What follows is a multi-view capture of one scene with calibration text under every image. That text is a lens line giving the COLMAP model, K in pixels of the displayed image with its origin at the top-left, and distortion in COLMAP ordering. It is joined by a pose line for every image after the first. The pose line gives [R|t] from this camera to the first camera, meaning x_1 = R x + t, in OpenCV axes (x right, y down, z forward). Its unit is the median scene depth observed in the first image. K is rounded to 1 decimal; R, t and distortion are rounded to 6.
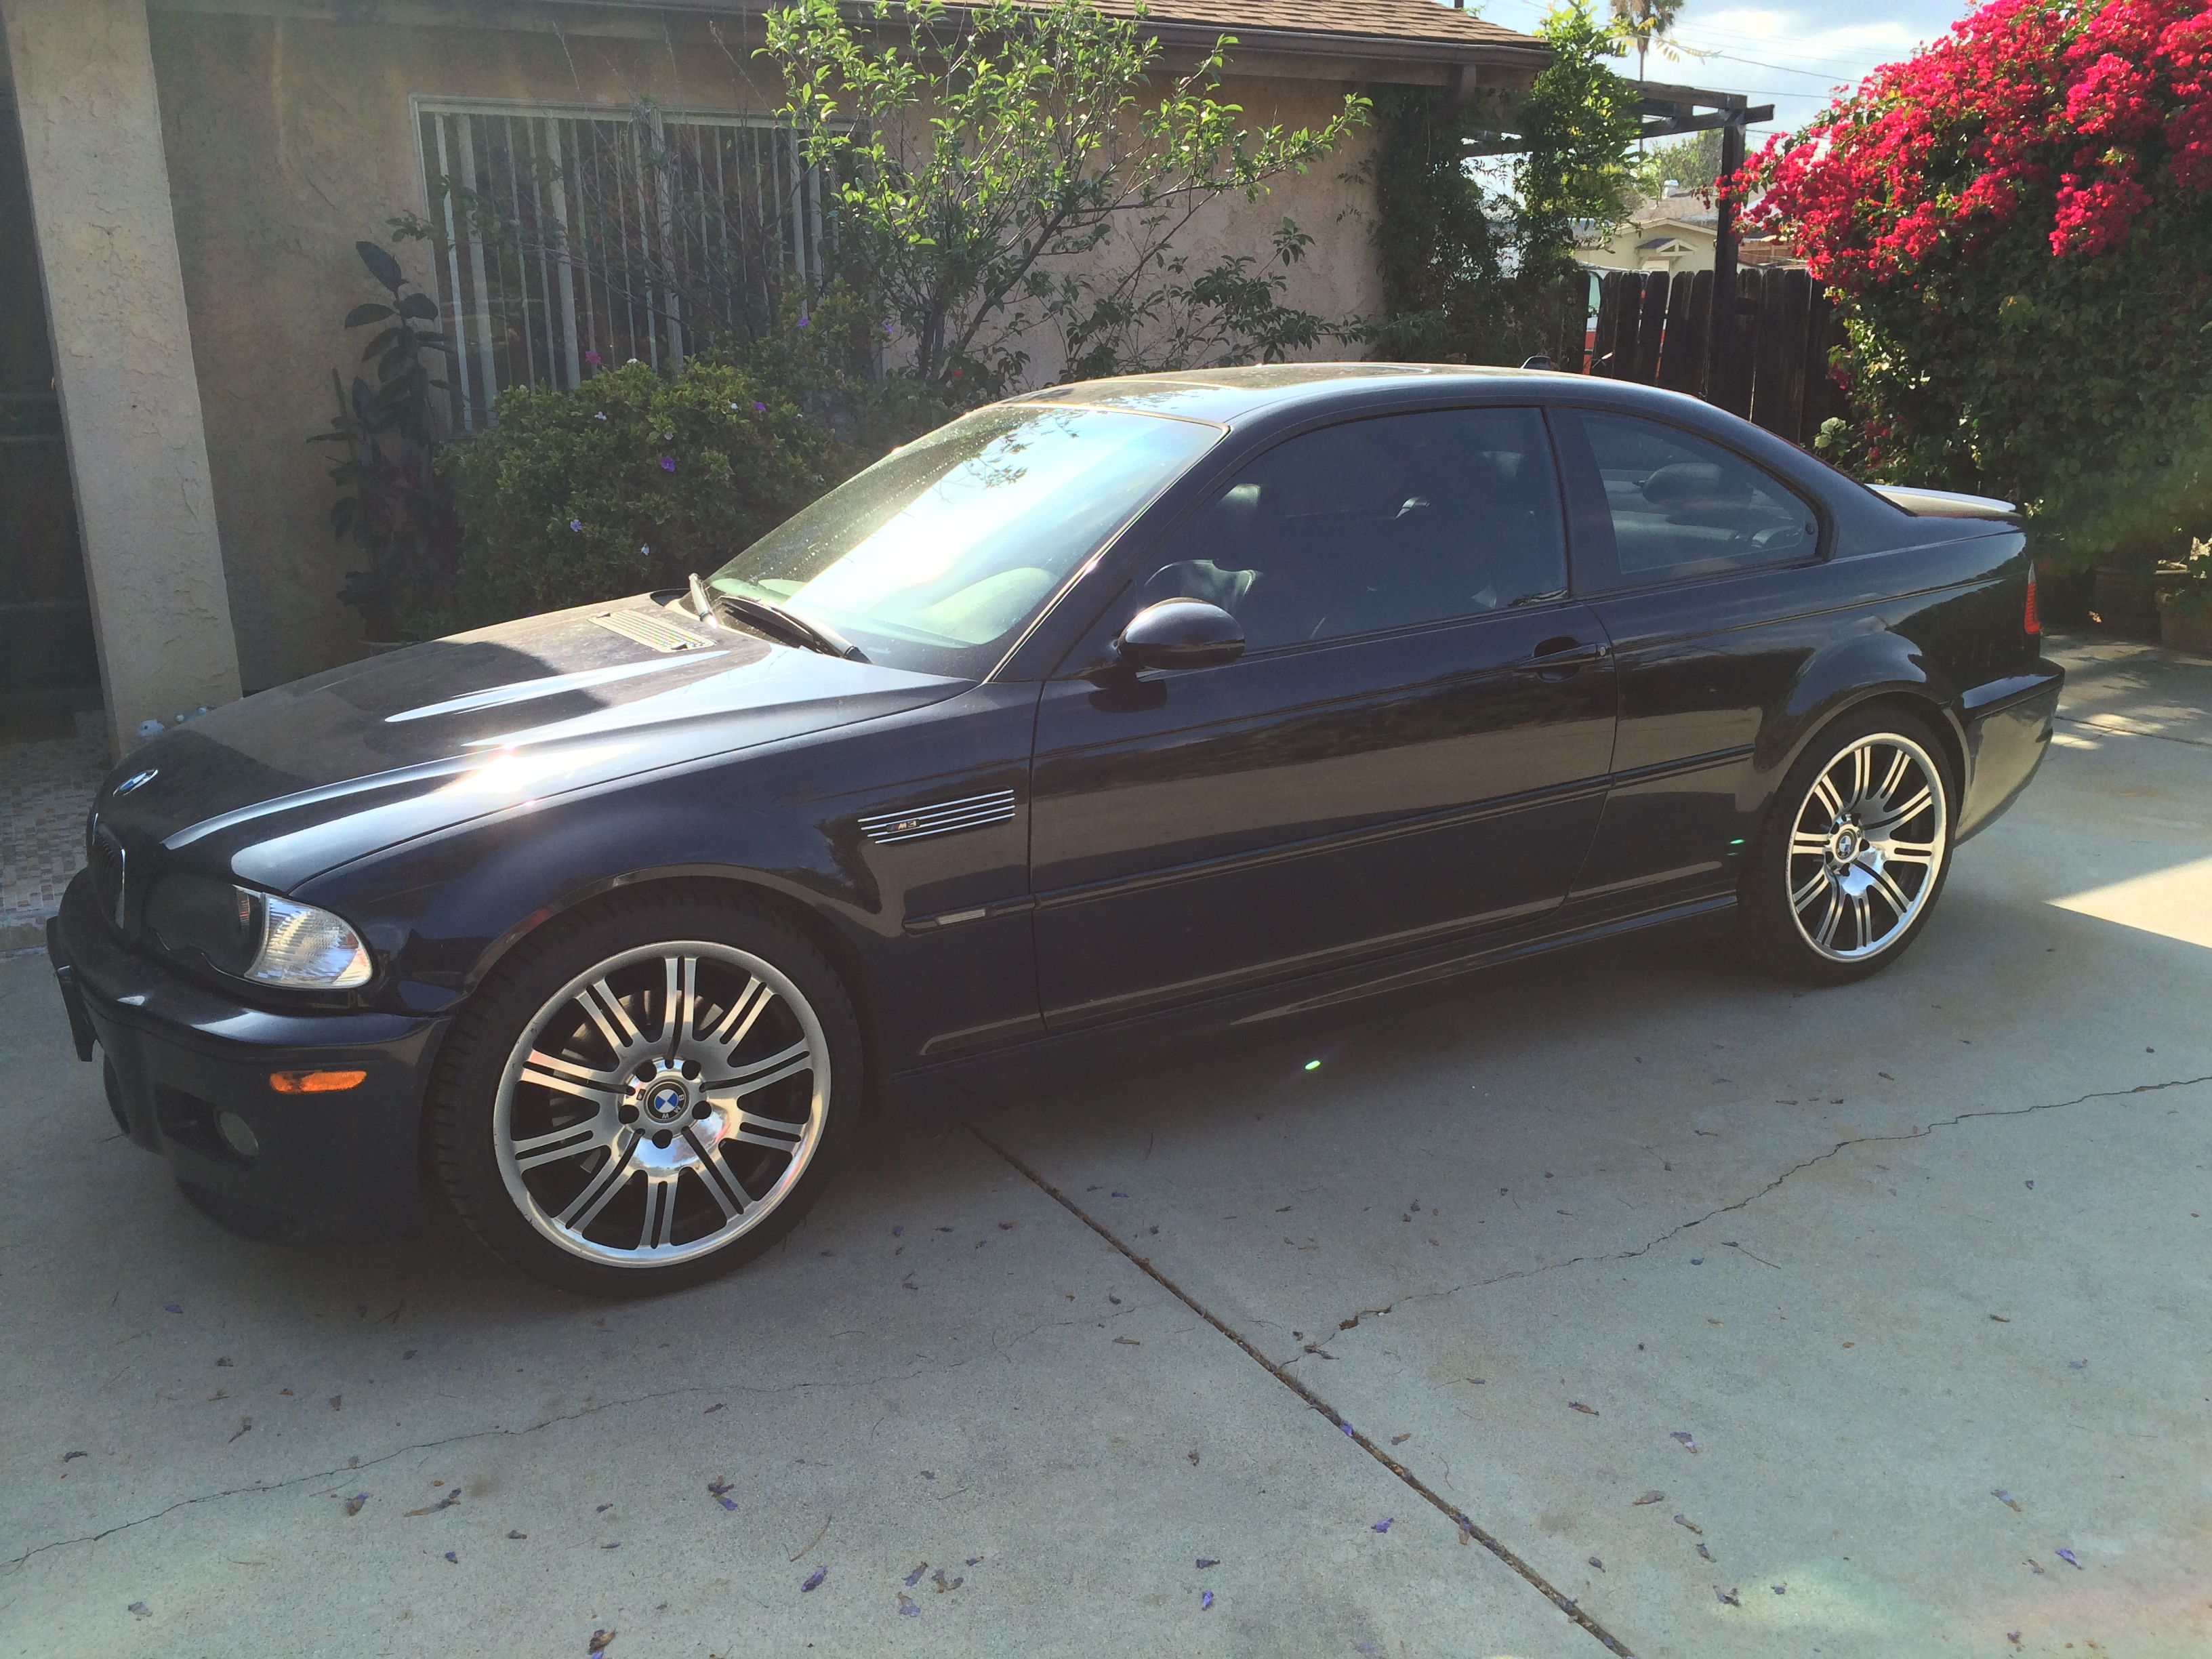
lens RADIAL K [[1887.0, 0, 1113.4], [0, 1887.0, 822.0], [0, 0, 1]] dist [0.033998, -0.001367]
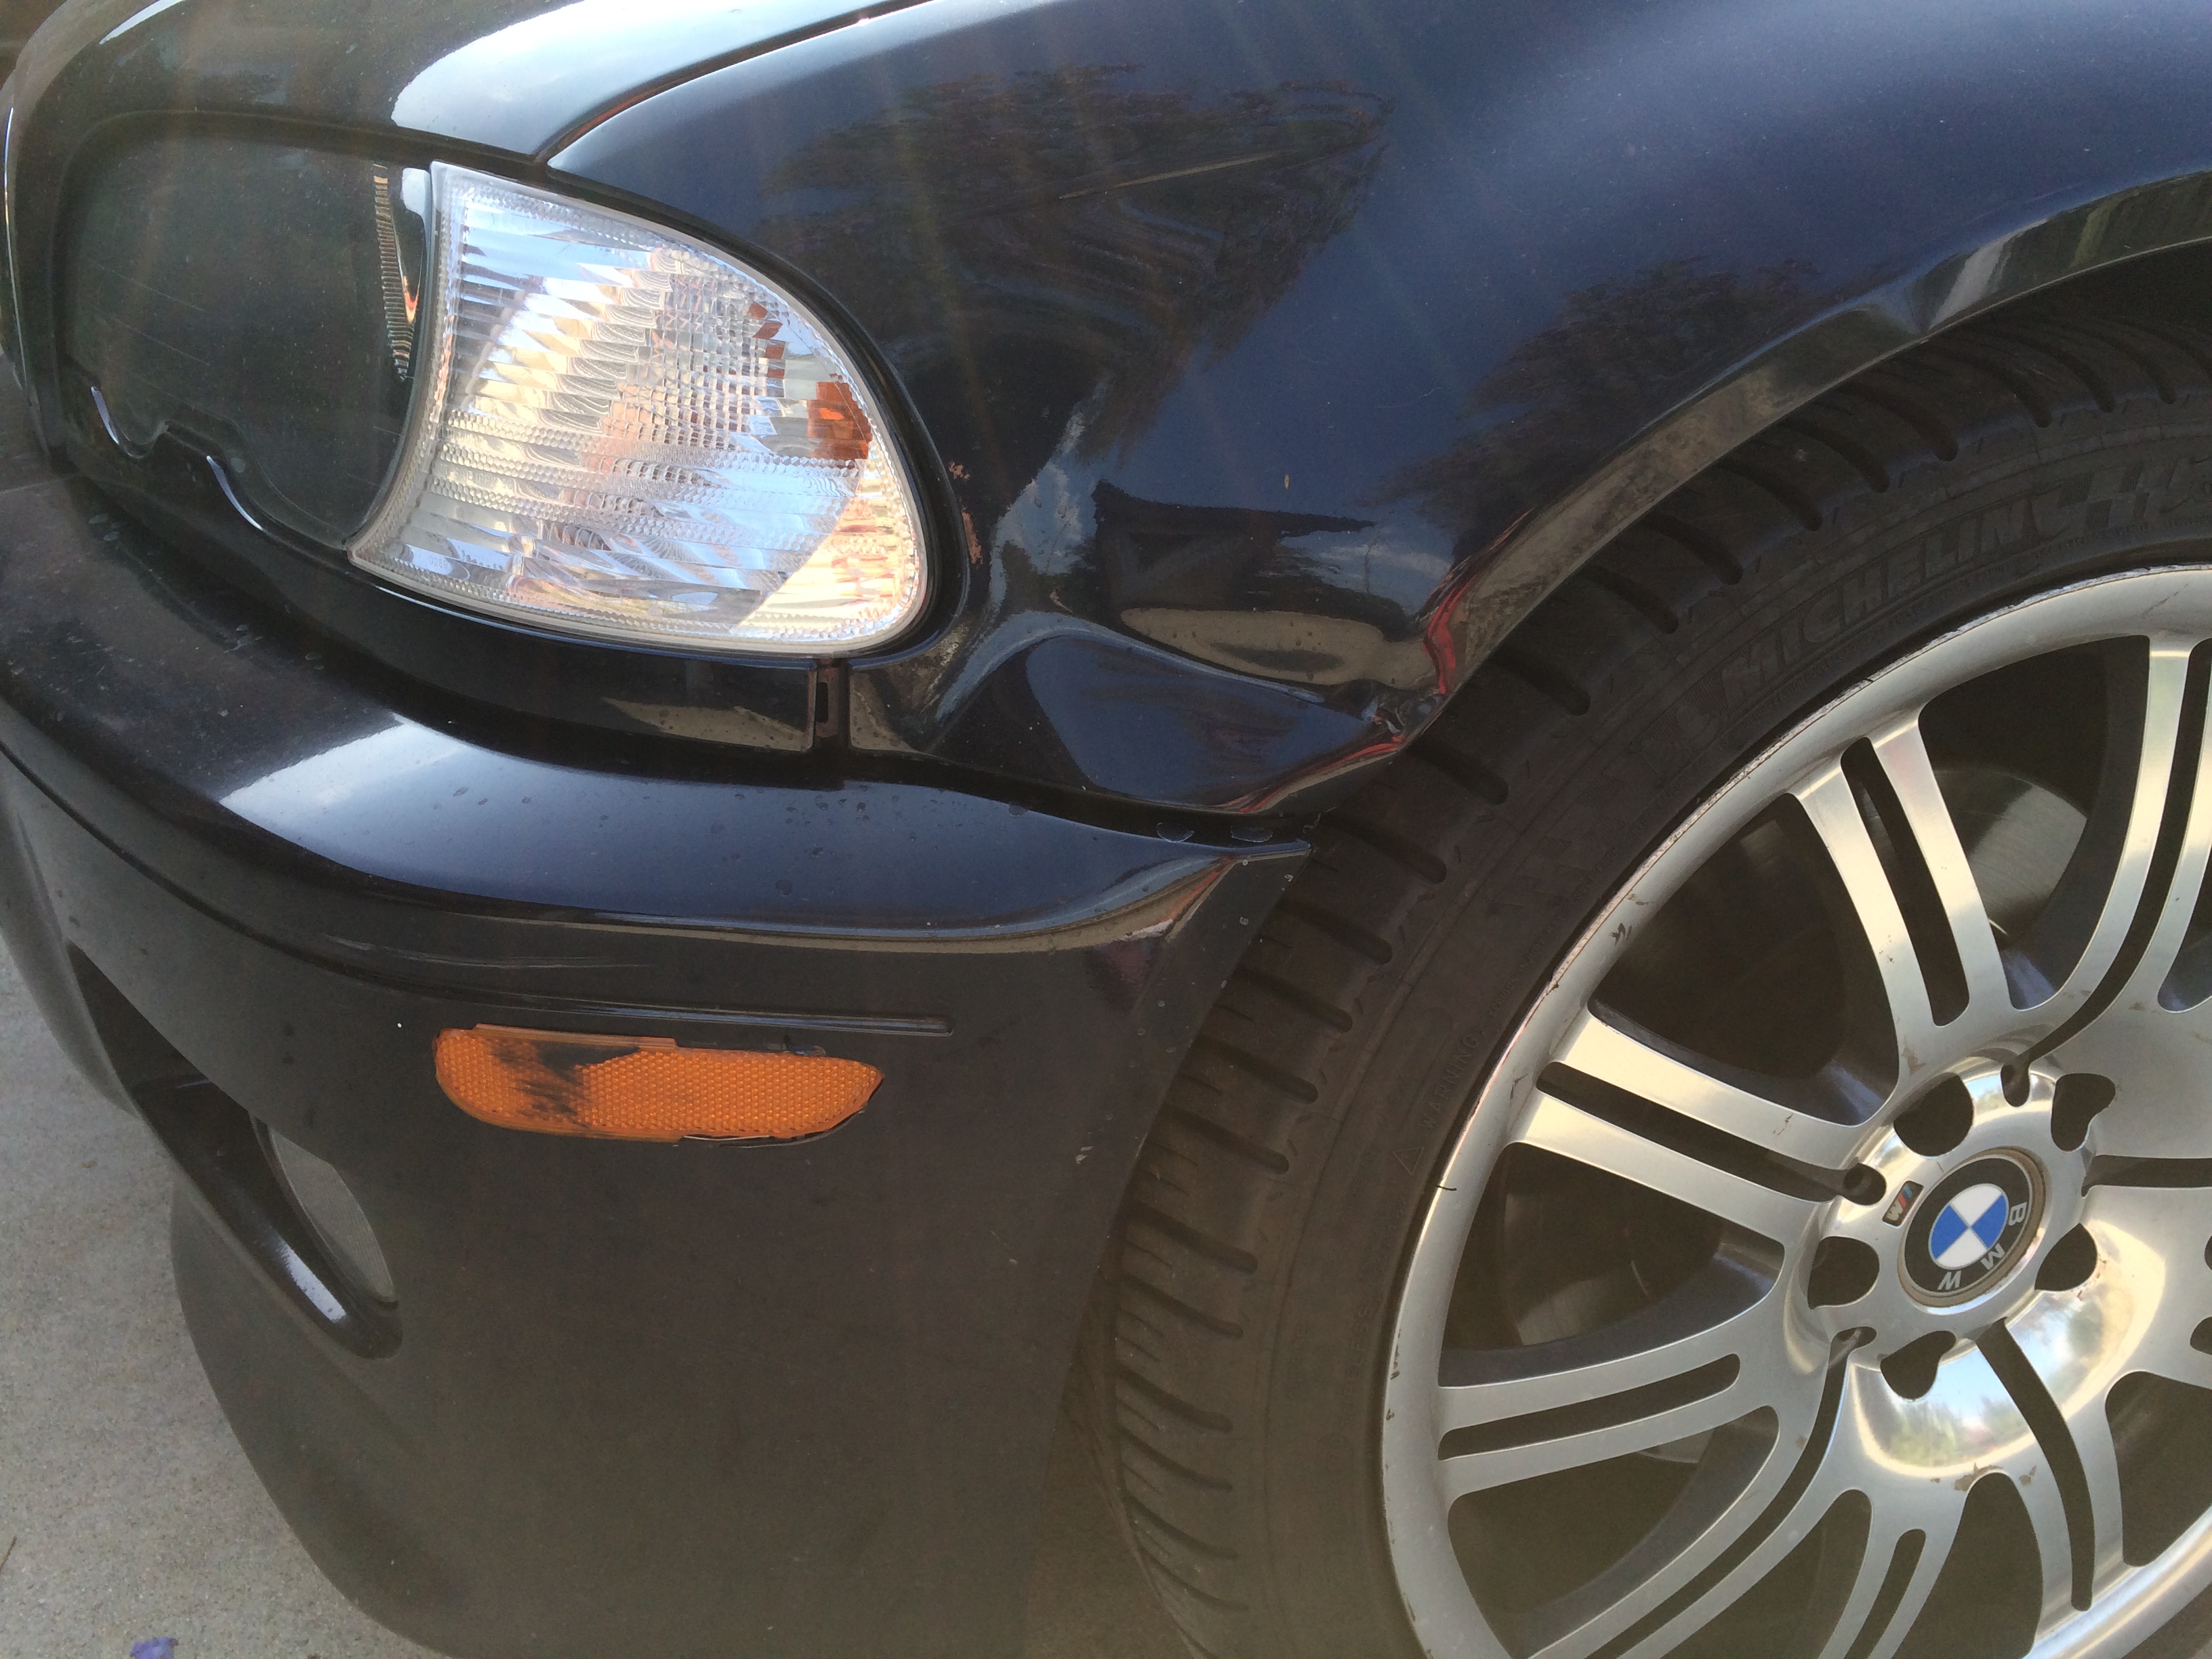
lens RADIAL K [[1887.0, 0, 1106.1], [0, 1887.0, 831.0], [0, 0, 1]] dist [0.033998, -0.001367]
pose [[0.964857, 0.096601, -0.244377, -0.310074], [-0.065444, 0.989012, 0.132561, 0.074682], [0.254497, -0.111909, 0.960577, 0.784817]]
